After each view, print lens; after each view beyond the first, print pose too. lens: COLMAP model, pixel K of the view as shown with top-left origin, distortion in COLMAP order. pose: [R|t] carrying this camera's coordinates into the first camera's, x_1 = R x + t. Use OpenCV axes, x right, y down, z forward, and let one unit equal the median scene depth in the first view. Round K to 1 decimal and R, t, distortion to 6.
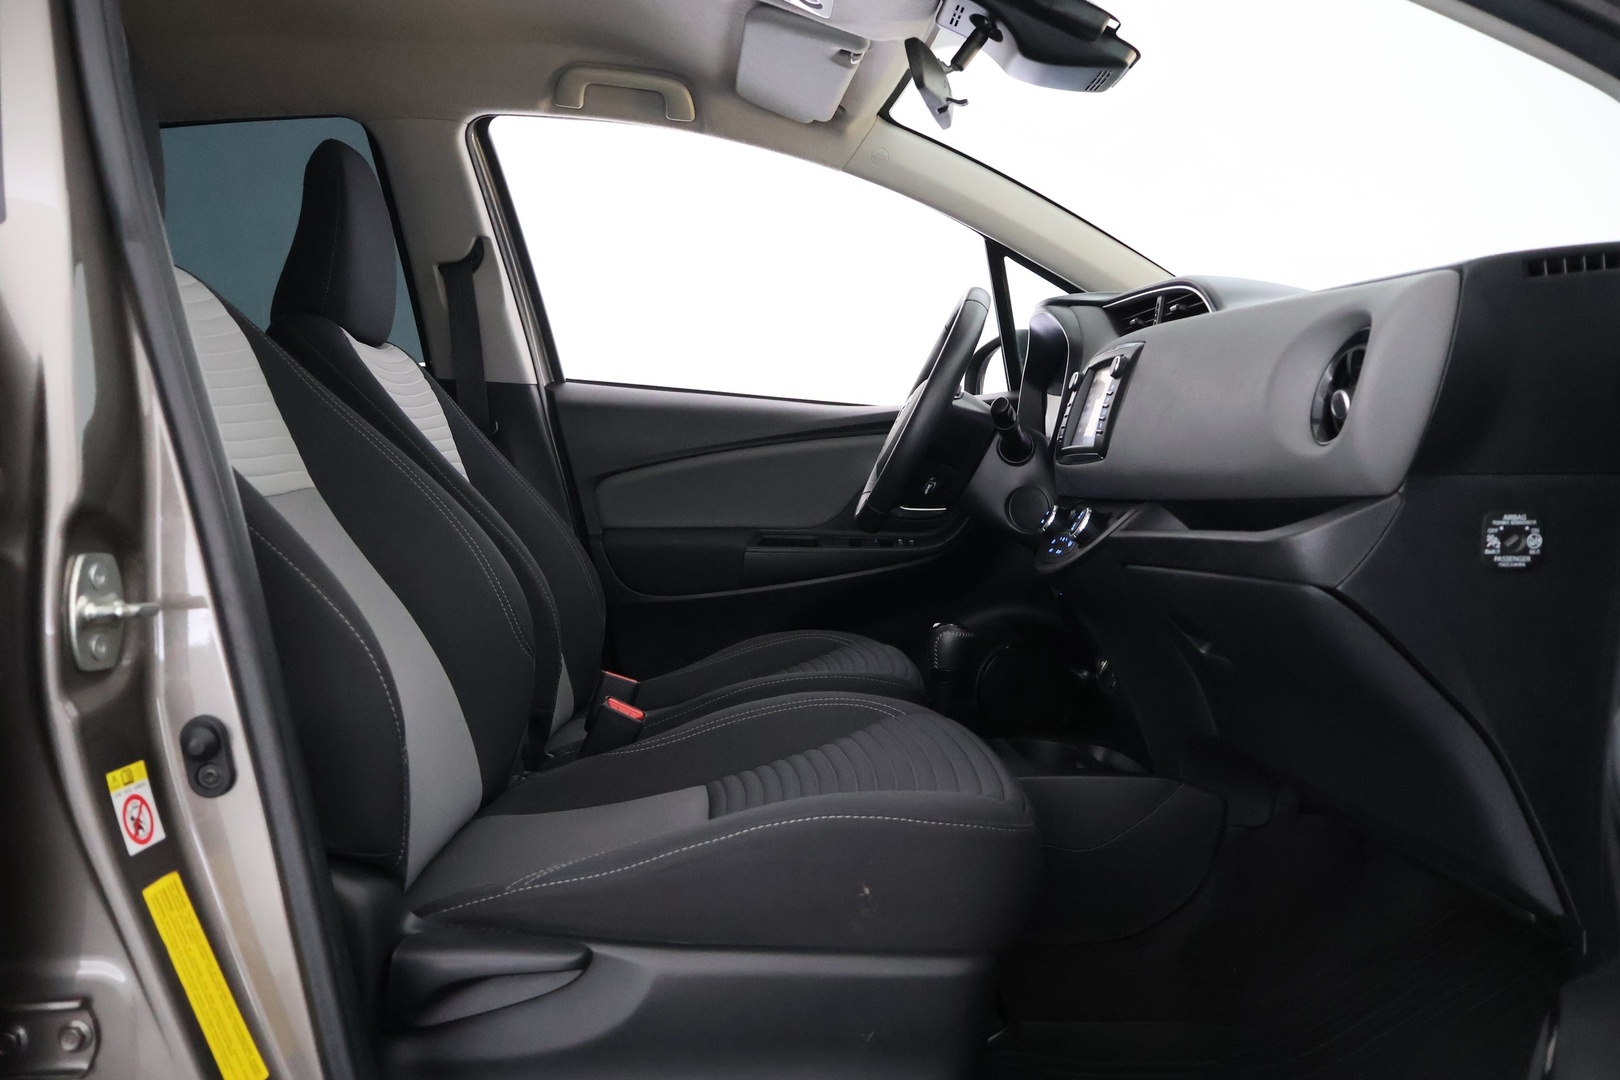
lens RADIAL K [[1334.7, 0, 811.4], [0, 1334.7, 533.1], [0, 0, 1]] dist [-0.017913, 0.005910]
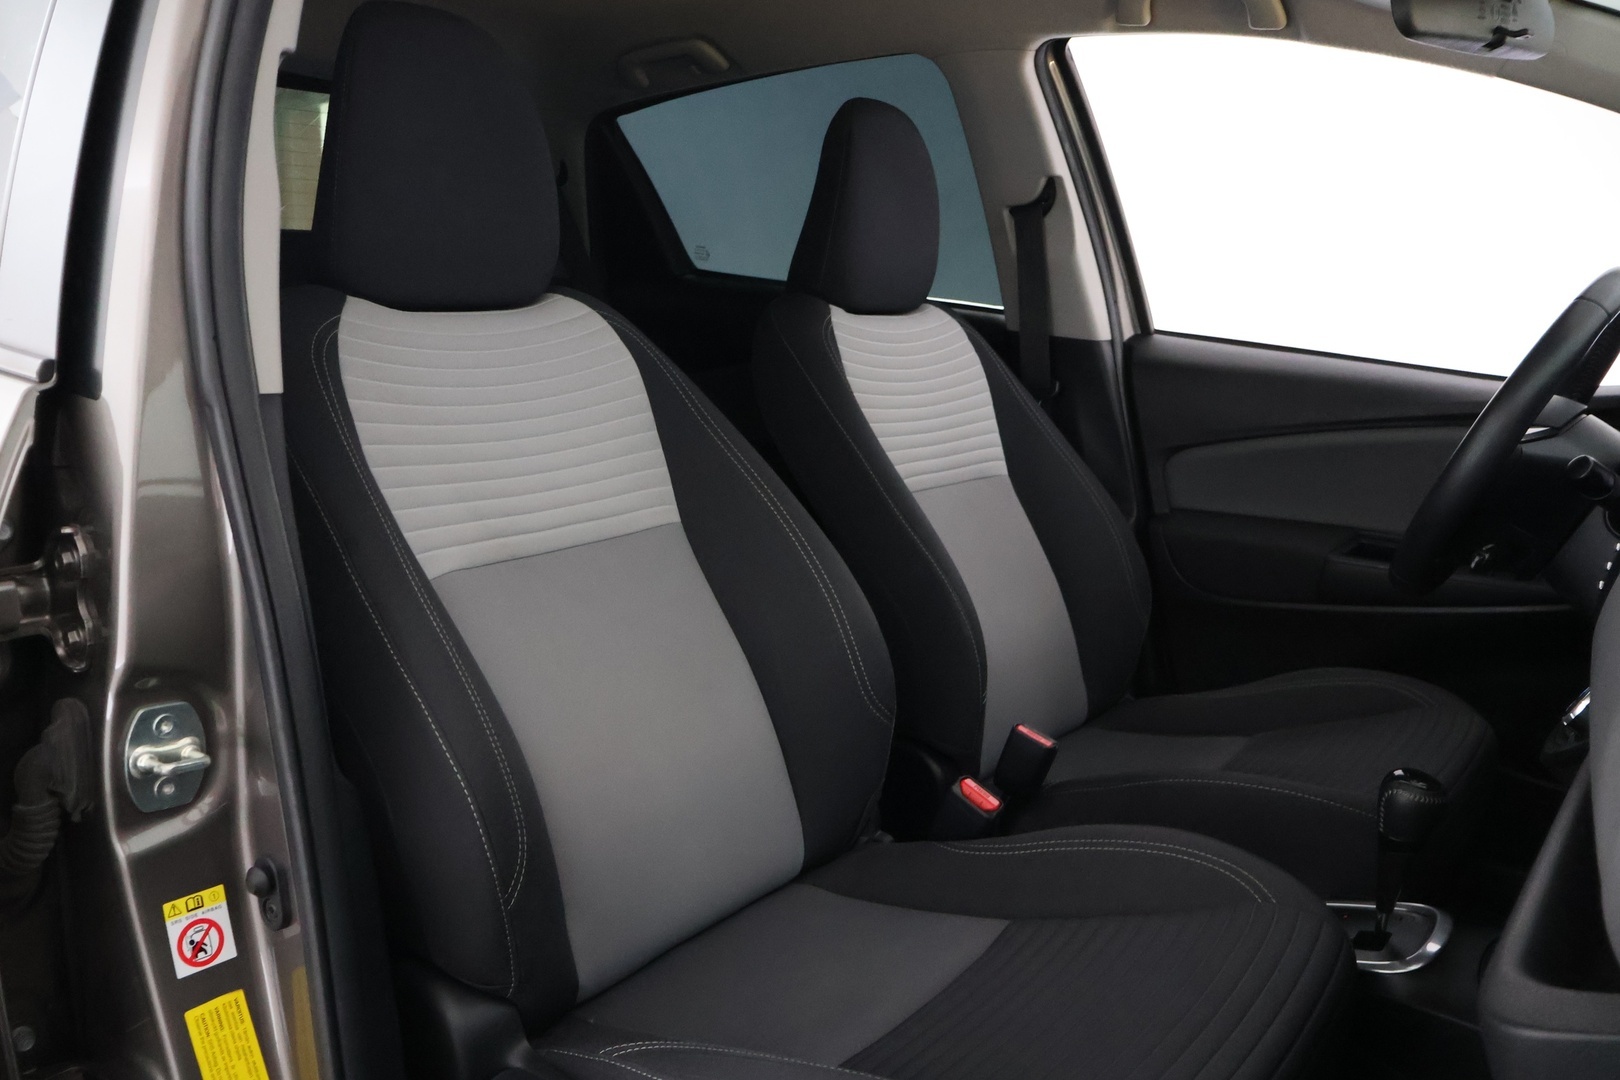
lens RADIAL K [[1334.7, 0, 810.0], [0, 1334.7, 544.4], [0, 0, 1]] dist [-0.017913, 0.005910]
pose [[0.798192, 0.137105, -0.586593, 0.191111], [-0.052129, 0.985823, 0.159484, -0.119989], [0.600143, -0.096720, 0.794023, 0.179206]]
